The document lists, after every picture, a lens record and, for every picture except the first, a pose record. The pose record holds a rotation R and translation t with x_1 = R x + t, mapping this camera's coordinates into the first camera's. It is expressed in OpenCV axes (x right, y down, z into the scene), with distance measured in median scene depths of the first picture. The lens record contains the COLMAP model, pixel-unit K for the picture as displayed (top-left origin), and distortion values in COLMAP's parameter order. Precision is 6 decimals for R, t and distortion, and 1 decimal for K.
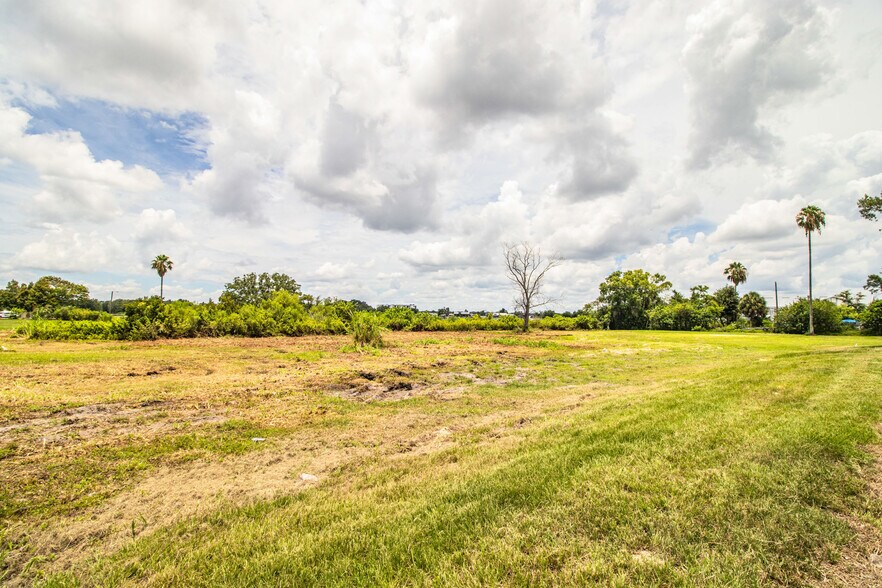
lens RADIAL K [[677.9, 0, 439.2], [0, 677.9, 273.4], [0, 0, 1]] dist [-0.028650, 0.002263]
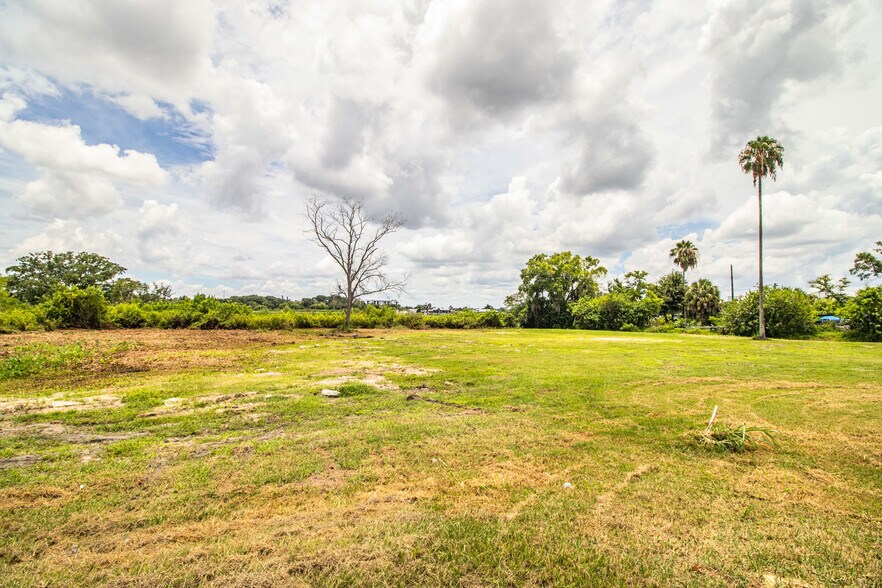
lens RADIAL K [[693.2, 0, 442.8], [0, 693.2, 307.3], [0, 0, 1]] dist [0.004822, 0.001735]
pose [[0.999936, 0.004983, 0.010165, 0.167953], [-0.005536, 0.998468, 0.055062, 0.017847], [-0.009875, -0.055115, 0.998431, 0.231639]]
